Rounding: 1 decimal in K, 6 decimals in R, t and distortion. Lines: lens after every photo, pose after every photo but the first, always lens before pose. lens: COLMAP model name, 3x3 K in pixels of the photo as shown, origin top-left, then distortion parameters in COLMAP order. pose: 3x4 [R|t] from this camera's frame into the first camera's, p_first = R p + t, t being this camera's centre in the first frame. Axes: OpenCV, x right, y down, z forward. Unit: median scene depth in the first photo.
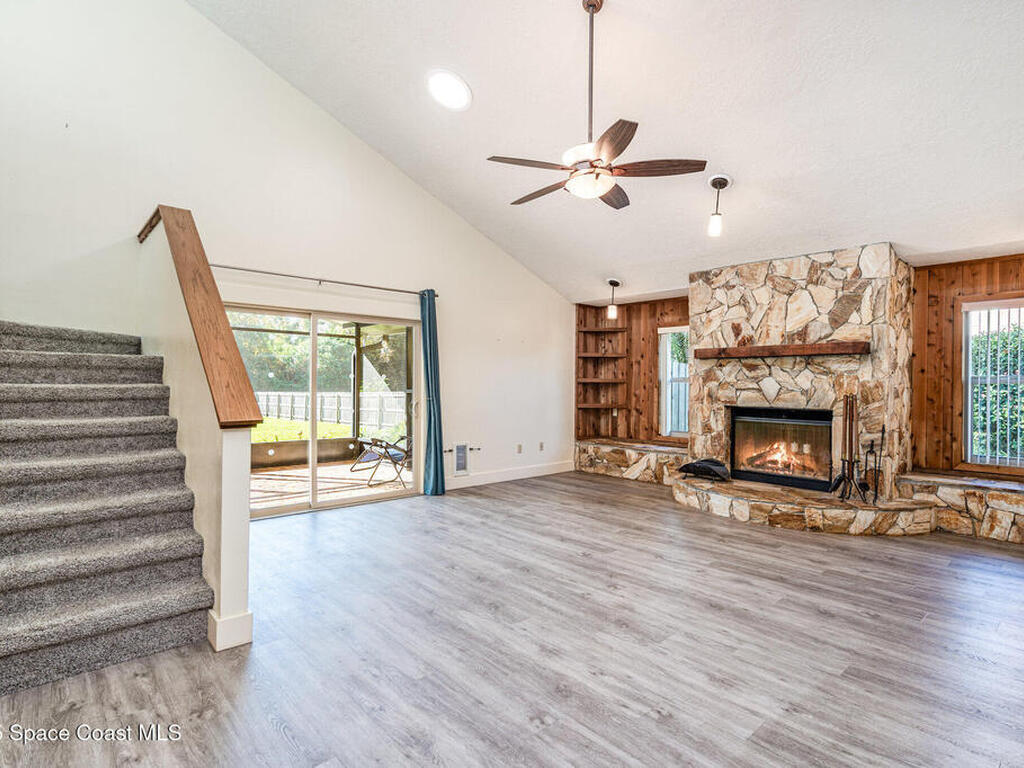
lens RADIAL K [[528.7, 0, 513.3], [0, 528.7, 389.0], [0, 0, 1]] dist [-0.005467, -0.000702]
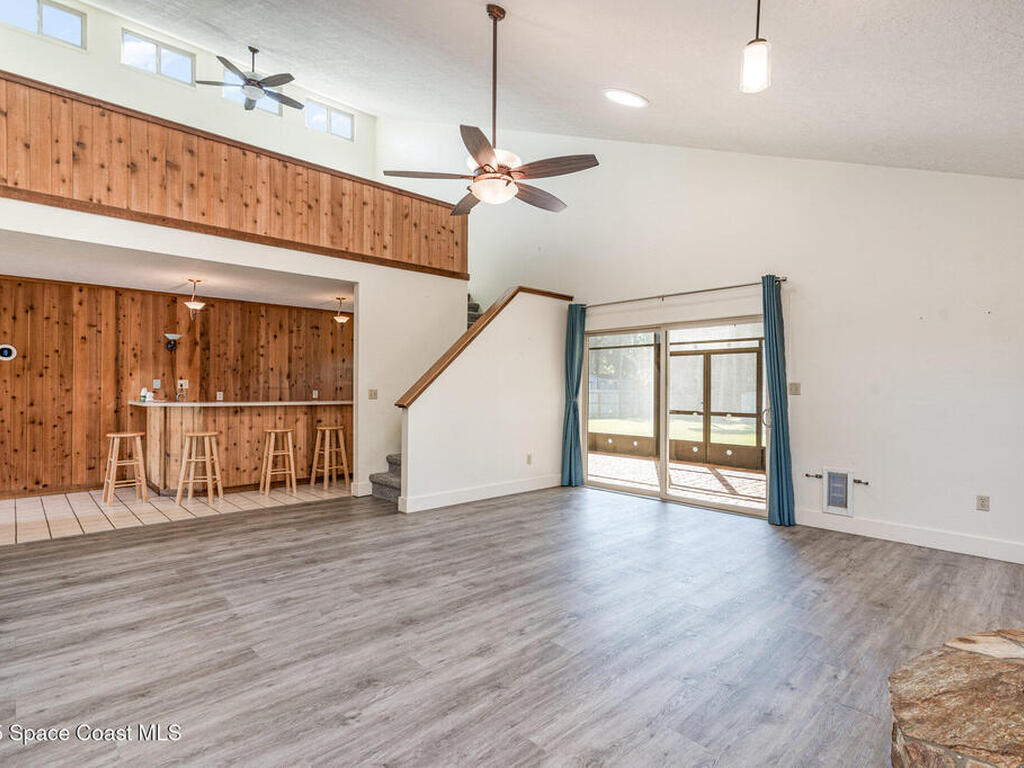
lens RADIAL K [[528.7, 0, 513.7], [0, 528.7, 383.1], [0, 0, 1]] dist [-0.005467, -0.000702]
pose [[0.029163, -0.015671, -0.999452, 1.221148], [-0.013904, 0.999774, -0.016082, 0.002907], [0.999478, 0.014366, 0.028939, 1.056467]]
